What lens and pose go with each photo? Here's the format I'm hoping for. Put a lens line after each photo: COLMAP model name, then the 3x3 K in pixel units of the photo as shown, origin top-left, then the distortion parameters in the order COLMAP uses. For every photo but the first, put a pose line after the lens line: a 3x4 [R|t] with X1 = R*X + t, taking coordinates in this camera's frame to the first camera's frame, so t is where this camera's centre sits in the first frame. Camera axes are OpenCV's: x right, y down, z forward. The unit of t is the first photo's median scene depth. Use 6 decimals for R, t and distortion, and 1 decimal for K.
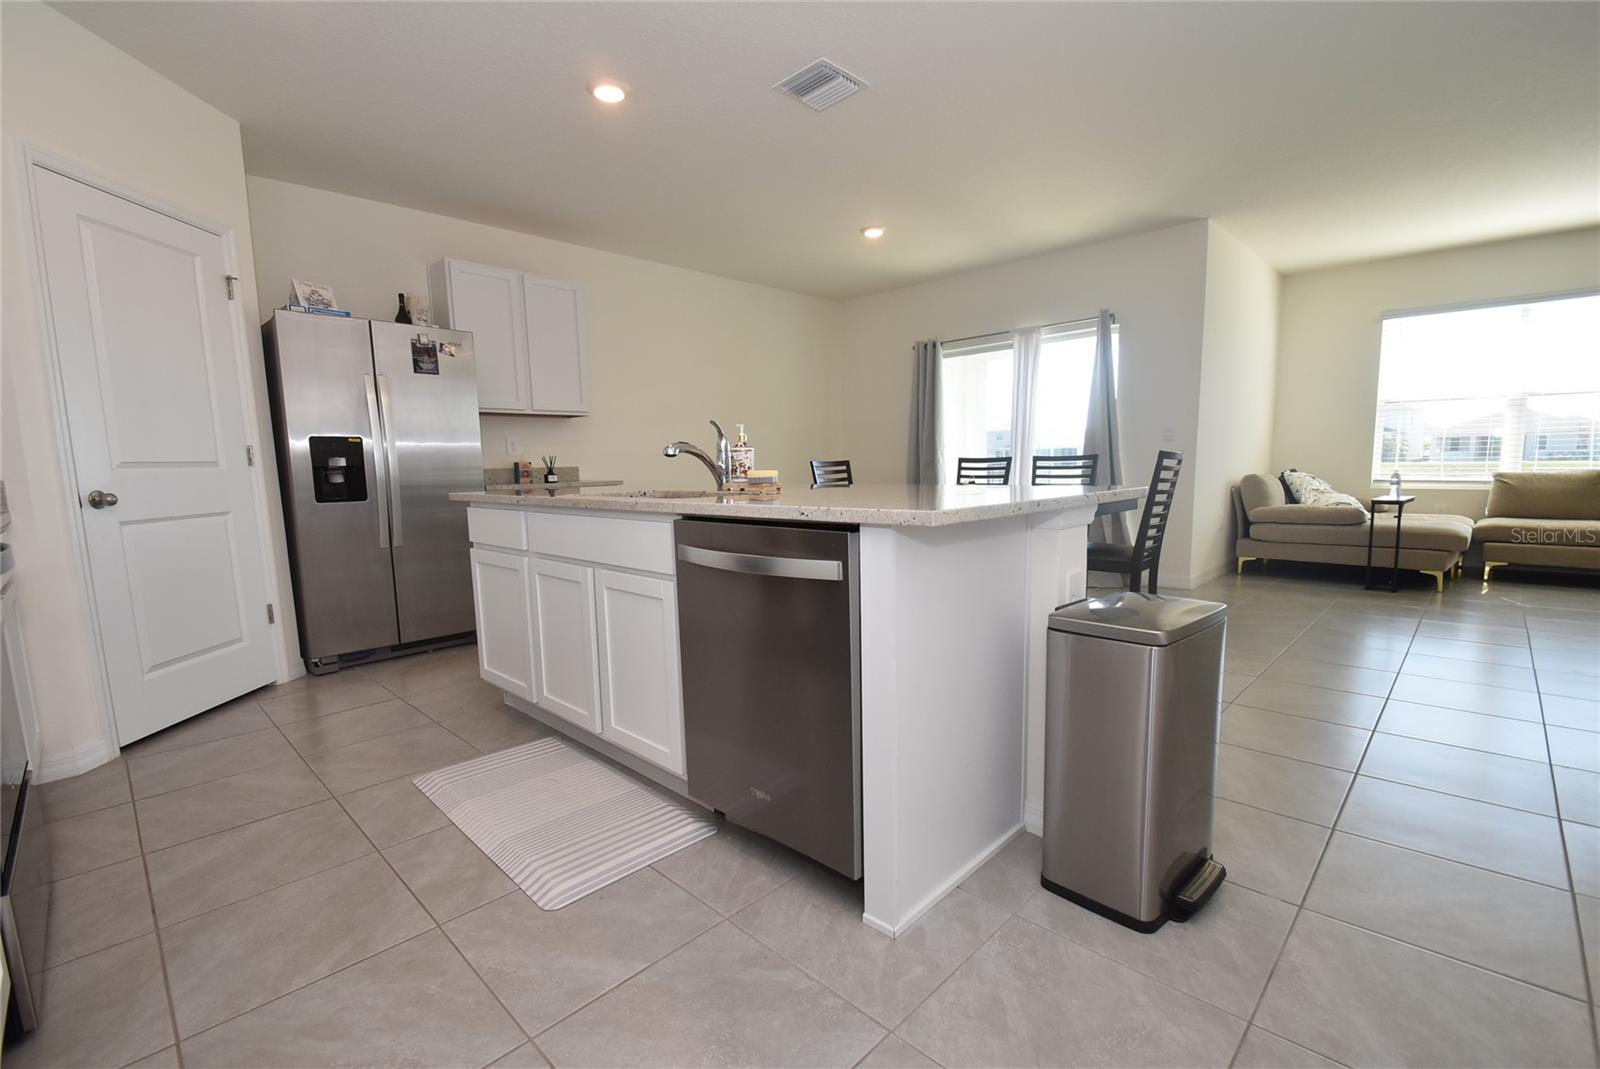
lens RADIAL K [[703.8, 0, 799.7], [0, 703.8, 554.8], [0, 0, 1]] dist [0.011605, -0.015166]
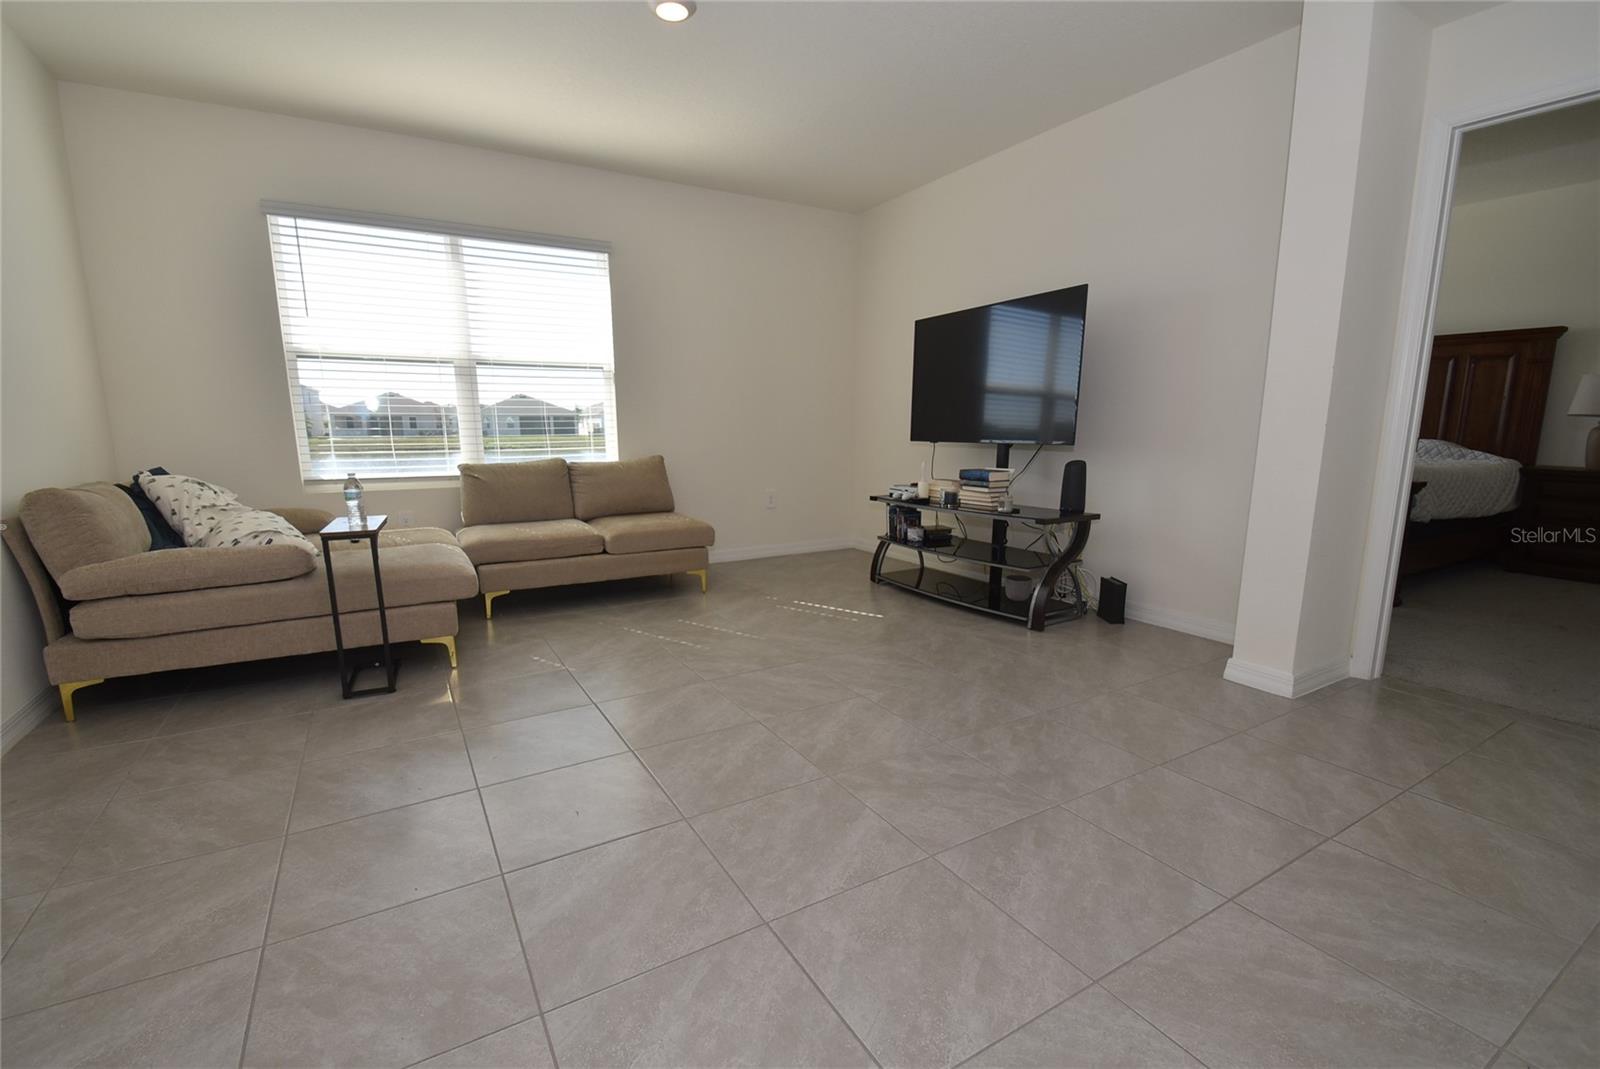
lens RADIAL K [[703.8, 0, 799.7], [0, 703.8, 554.8], [0, 0, 1]] dist [0.011605, -0.015166]
pose [[0.258035, -0.158197, 0.953096, 0.349177], [0.127701, 0.983432, 0.128659, -0.071990], [-0.957659, 0.088512, 0.273962, 0.449543]]
